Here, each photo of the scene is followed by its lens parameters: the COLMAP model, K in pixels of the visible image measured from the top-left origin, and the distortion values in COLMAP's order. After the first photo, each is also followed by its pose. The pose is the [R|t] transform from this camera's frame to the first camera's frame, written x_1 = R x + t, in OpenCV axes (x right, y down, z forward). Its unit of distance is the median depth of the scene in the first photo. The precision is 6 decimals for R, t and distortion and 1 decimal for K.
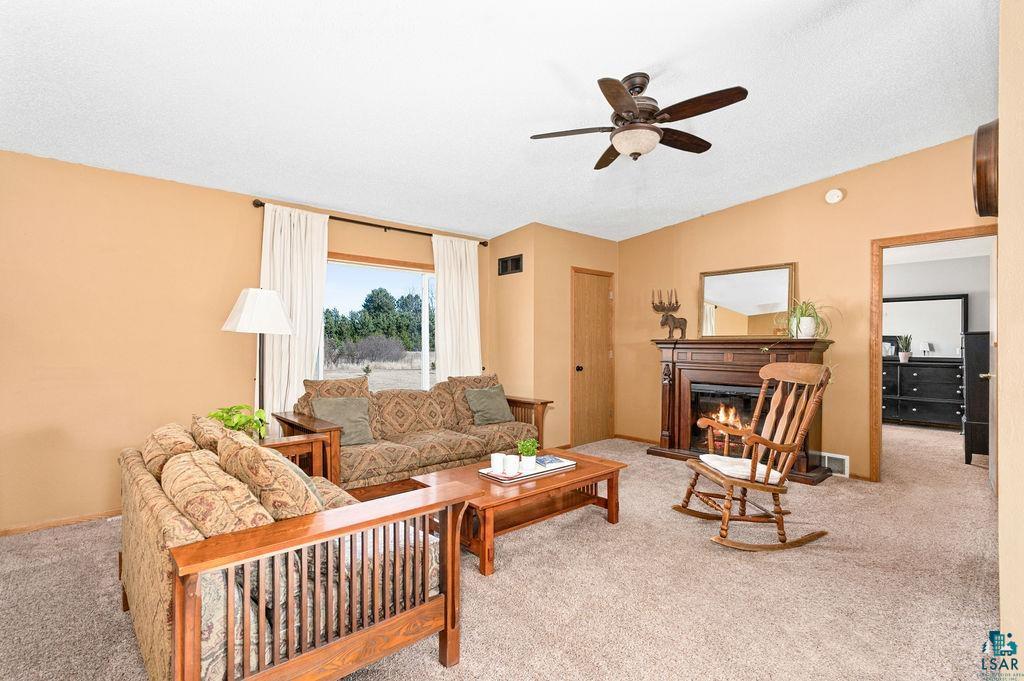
lens RADIAL K [[488.3, 0, 512.0], [0, 488.3, 340.5], [0, 0, 1]] dist [0.001594, 0.000156]
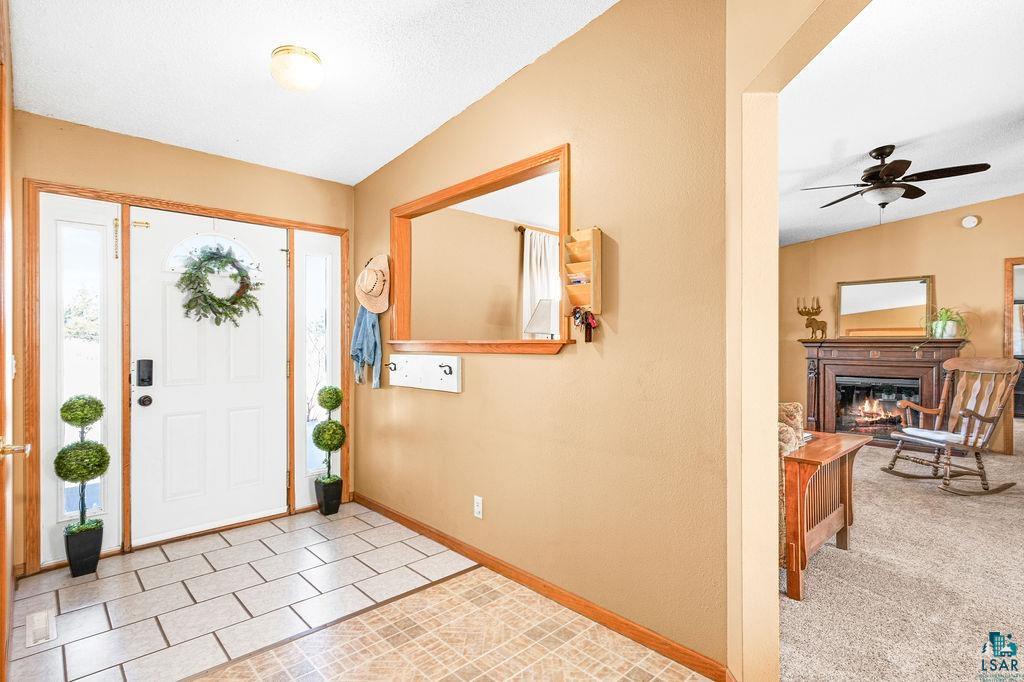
lens RADIAL K [[506.7, 0, 512.0], [0, 506.7, 341.0], [0, 0, 1]] dist [0.000291, 0.000788]
pose [[0.999903, 0.000724, 0.013896, -0.499936], [-0.000774, 0.999993, 0.003586, -0.002265], [-0.013893, -0.003597, 0.999897, -0.247488]]
